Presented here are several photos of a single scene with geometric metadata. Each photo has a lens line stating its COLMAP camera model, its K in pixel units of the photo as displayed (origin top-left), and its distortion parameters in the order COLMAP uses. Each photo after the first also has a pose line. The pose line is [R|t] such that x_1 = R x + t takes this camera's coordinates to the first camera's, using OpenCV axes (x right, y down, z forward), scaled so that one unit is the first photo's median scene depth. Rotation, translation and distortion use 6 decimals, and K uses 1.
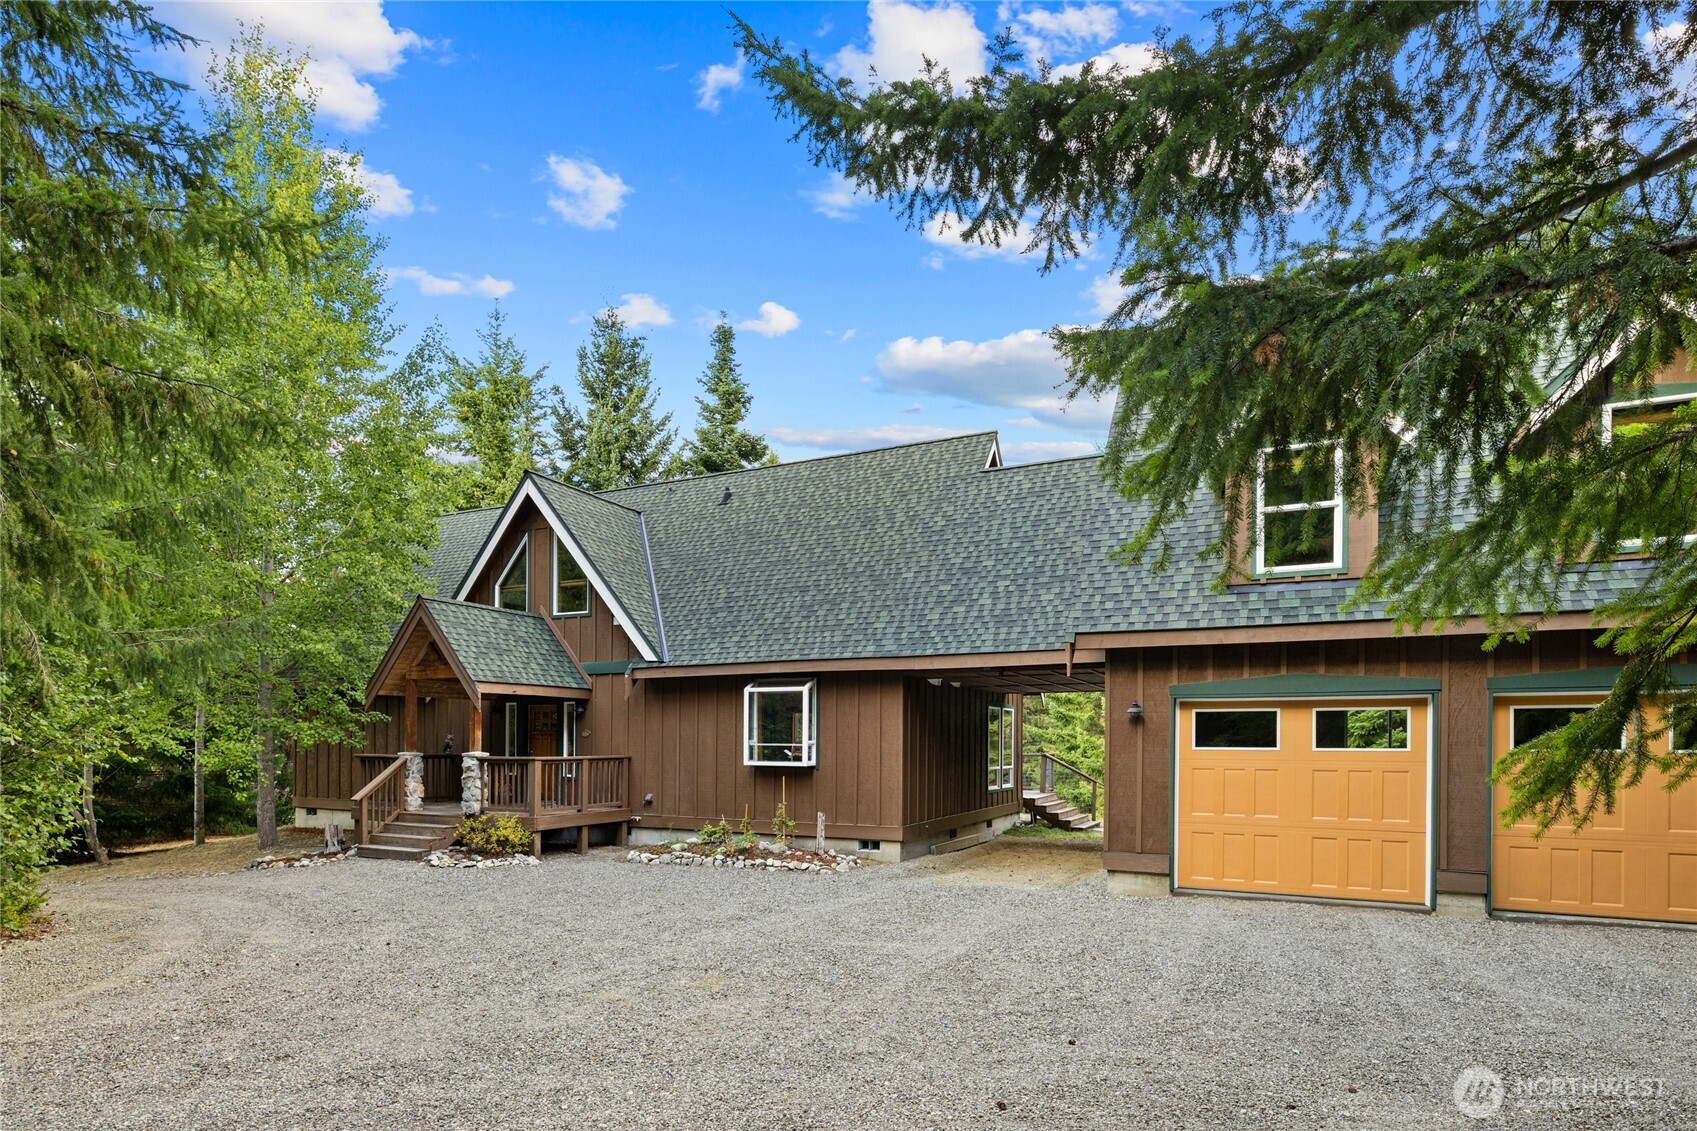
lens RADIAL K [[849.4, 0, 848.5], [0, 849.4, 565.5], [0, 0, 1]] dist [0.001491, 0.001544]
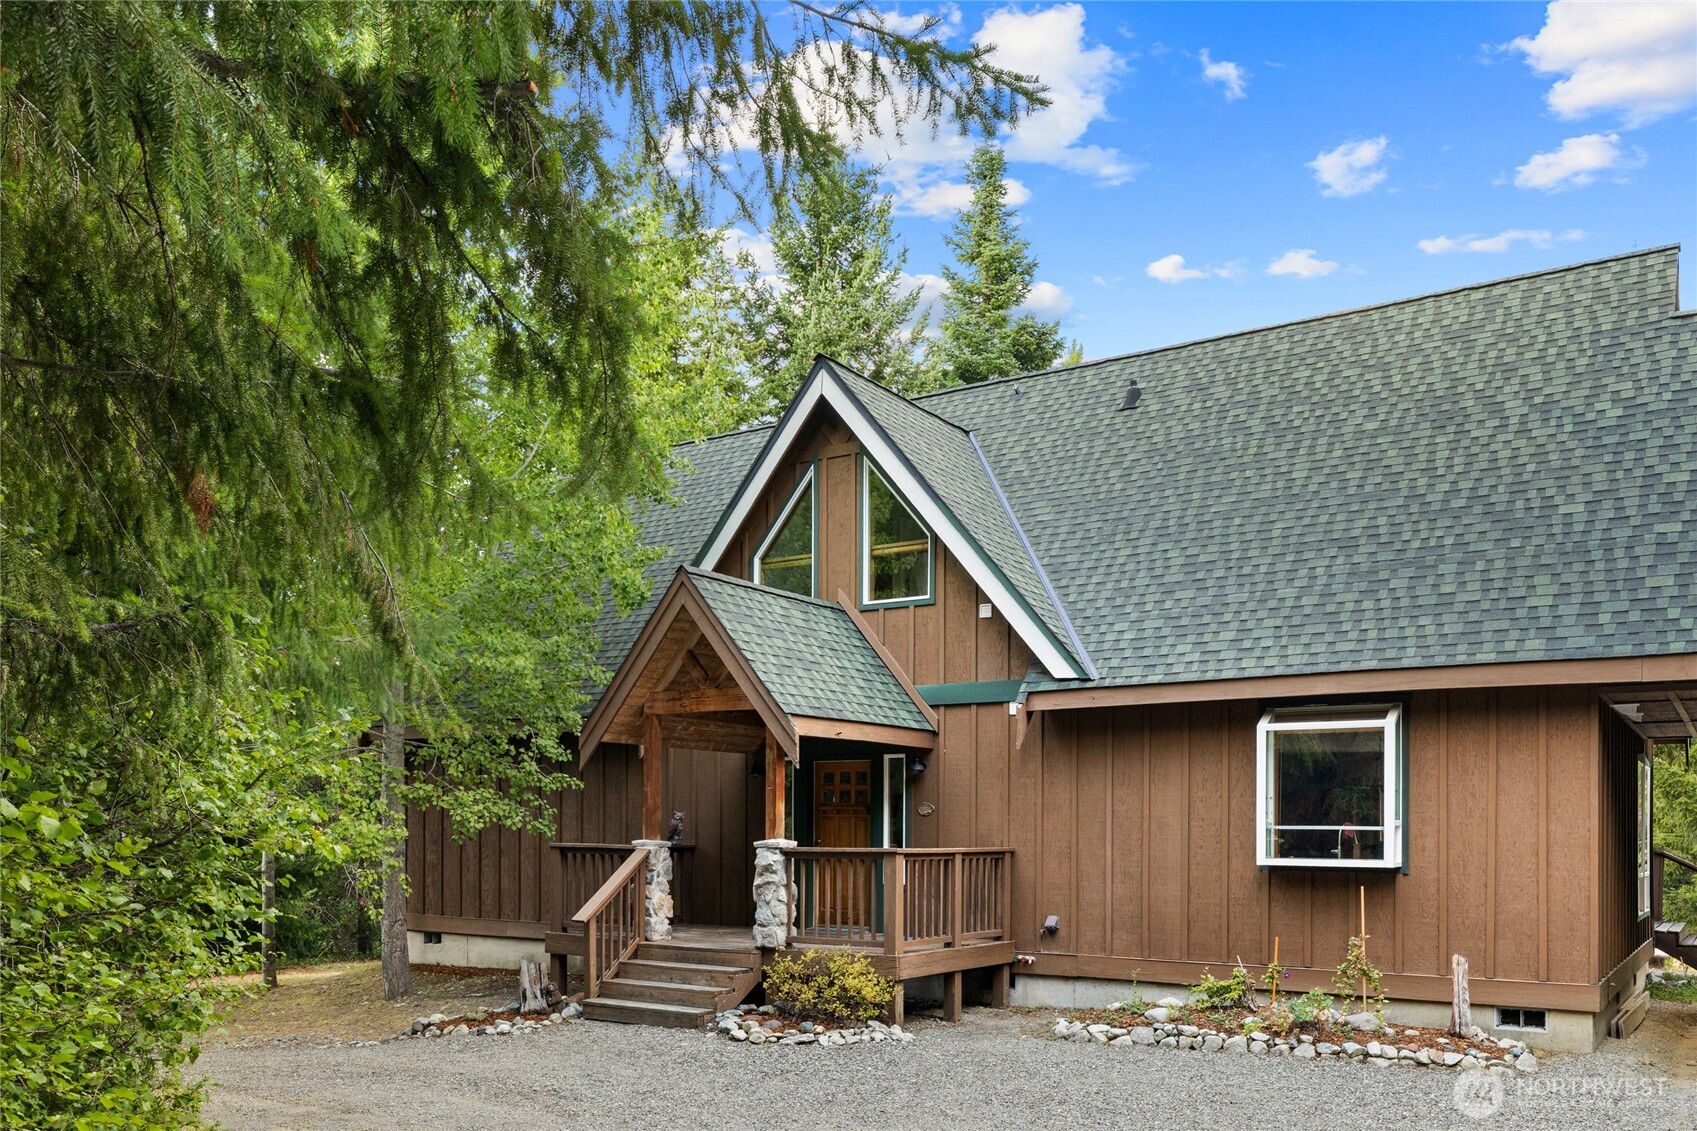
lens RADIAL K [[1273.9, 0, 848.5], [0, 1273.9, 565.5], [0, 0, 1]] dist [0.005871, 0.000964]
pose [[0.992035, -0.023651, -0.123720, -0.280171], [0.023062, 0.999715, -0.006195, 0.041418], [0.123831, 0.003293, 0.992298, 0.153723]]
